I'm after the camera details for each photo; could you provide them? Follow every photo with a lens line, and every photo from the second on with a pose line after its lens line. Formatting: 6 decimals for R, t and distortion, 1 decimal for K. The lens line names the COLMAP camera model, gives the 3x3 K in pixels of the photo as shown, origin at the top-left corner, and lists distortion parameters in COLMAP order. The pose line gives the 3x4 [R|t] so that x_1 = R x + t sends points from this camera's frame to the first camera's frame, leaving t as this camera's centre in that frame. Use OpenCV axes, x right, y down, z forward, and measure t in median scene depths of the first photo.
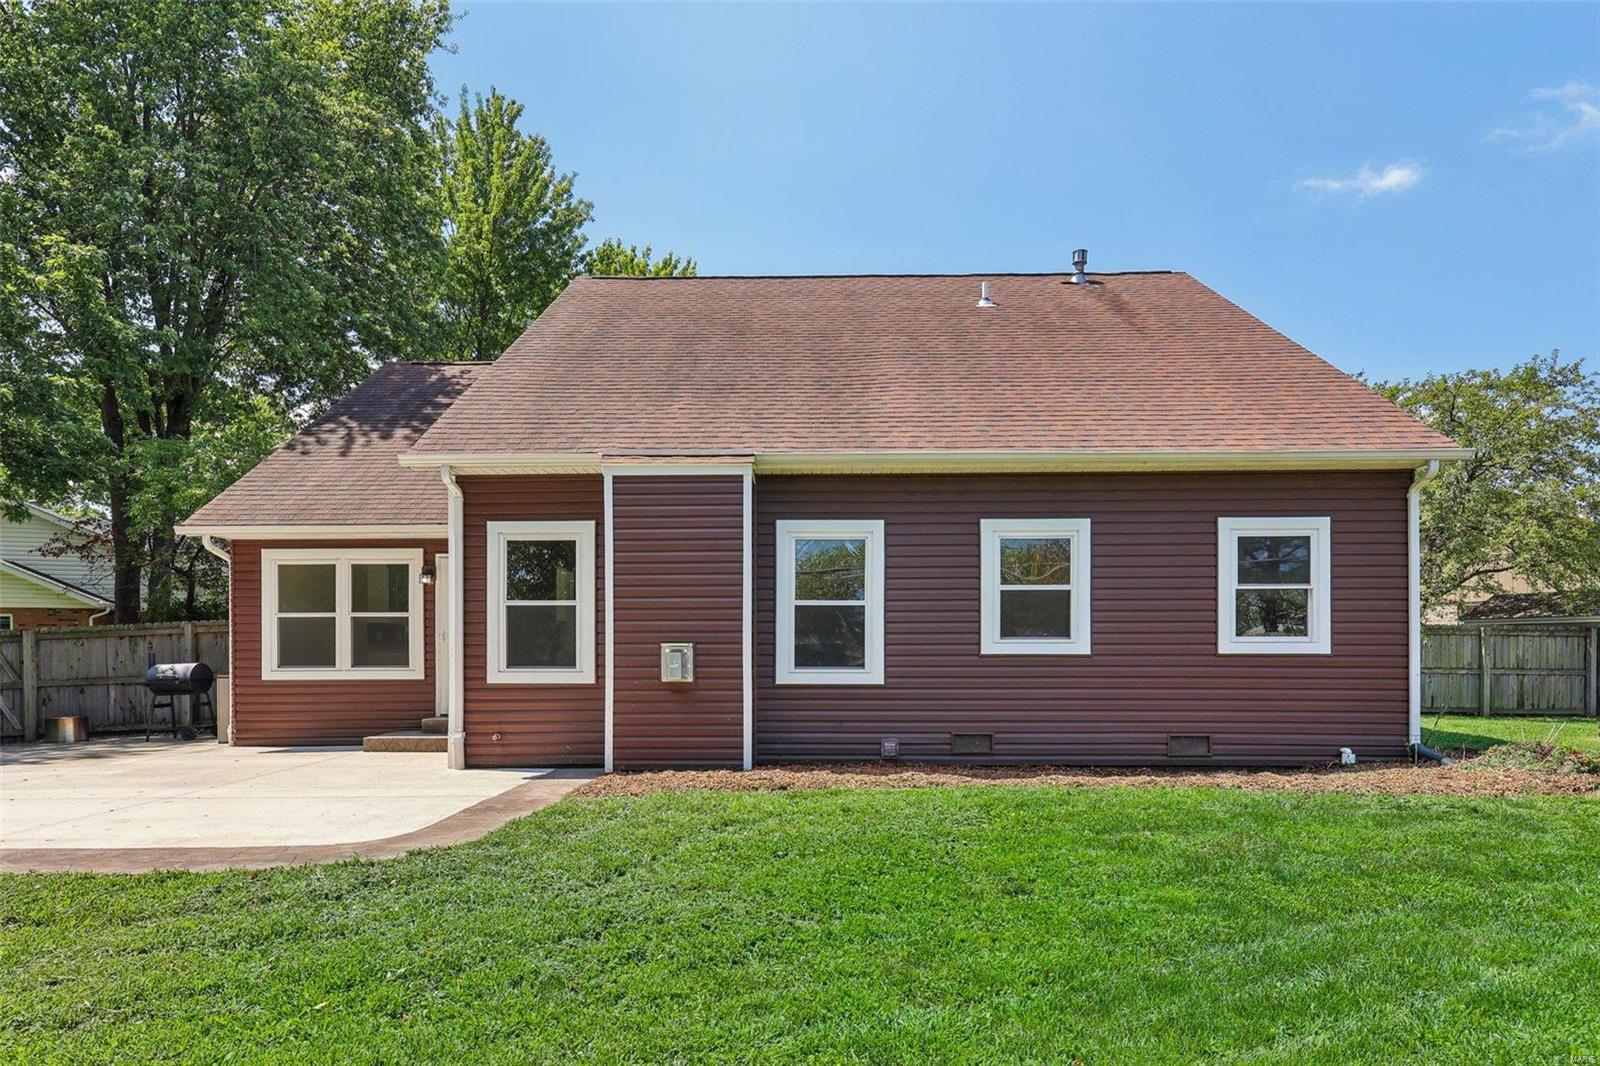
lens RADIAL K [[858.1, 0, 762.5], [0, 858.1, 529.5], [0, 0, 1]] dist [0.004772, 0.000673]
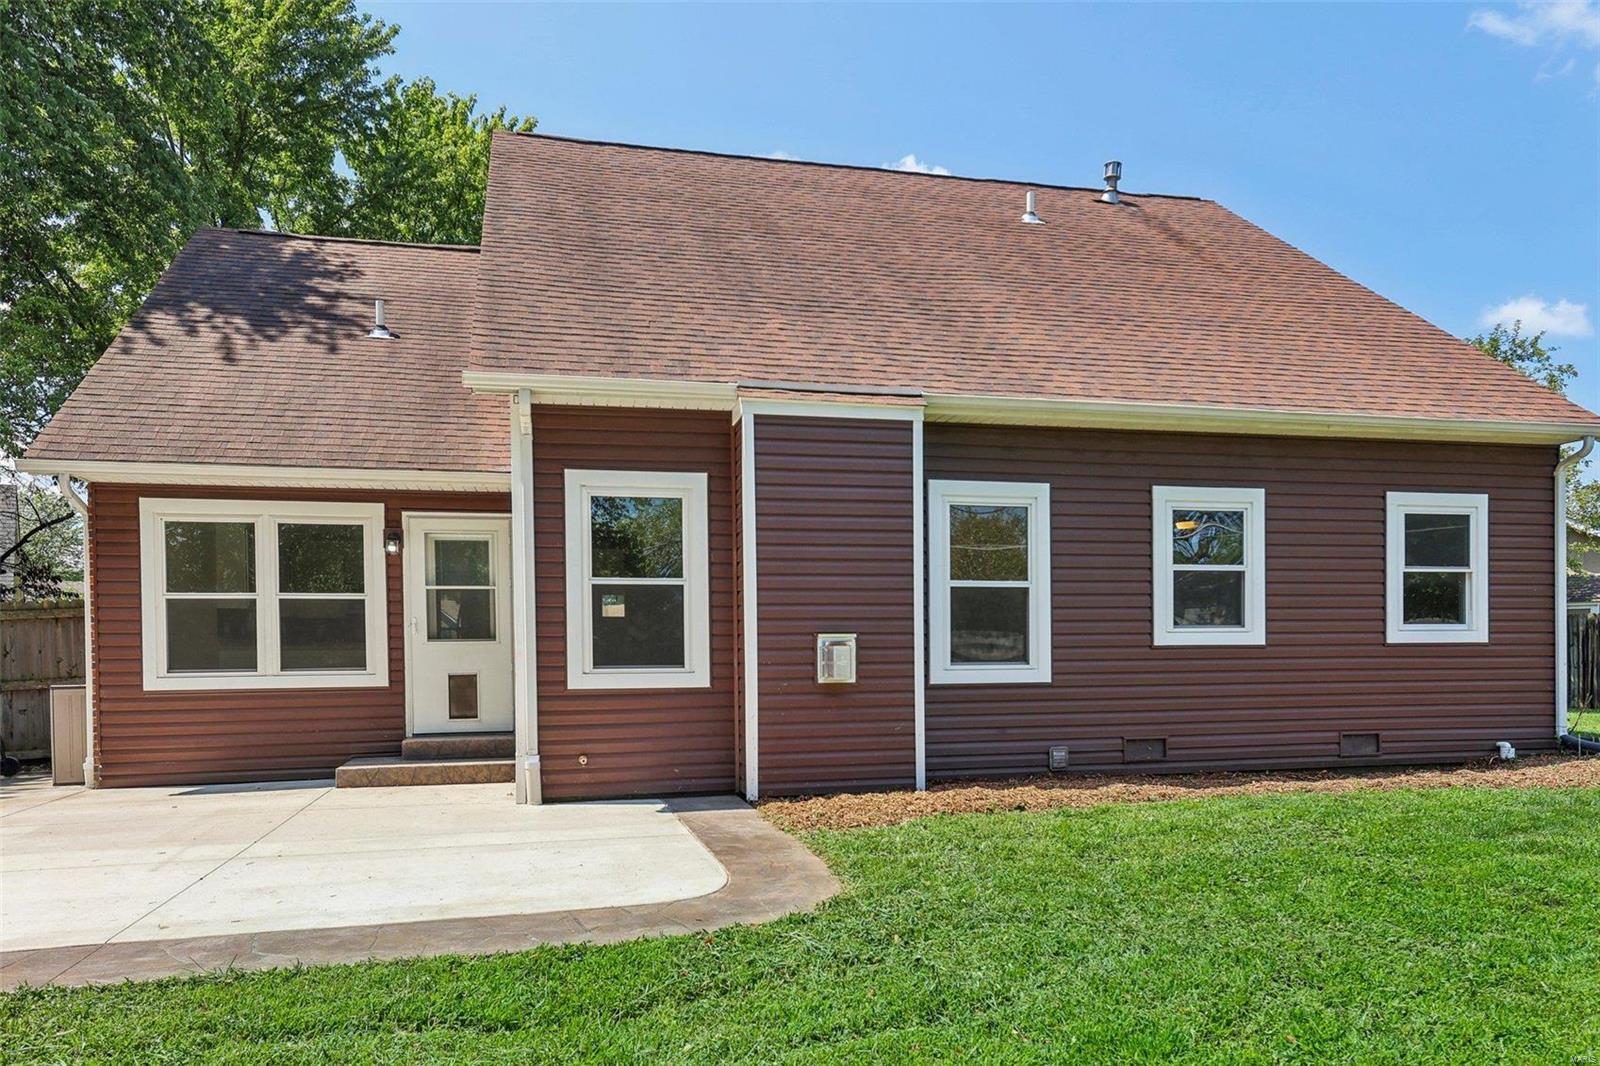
lens RADIAL K [[1114.7, 0, 800.0], [0, 1114.7, 533.0], [0, 0, 1]] dist [0.001075, 0.002343]
pose [[0.967879, 0.018075, 0.250768, -0.356799], [-0.028278, 0.998910, 0.037141, 0.003730], [-0.249823, -0.043039, 0.967335, 0.026054]]
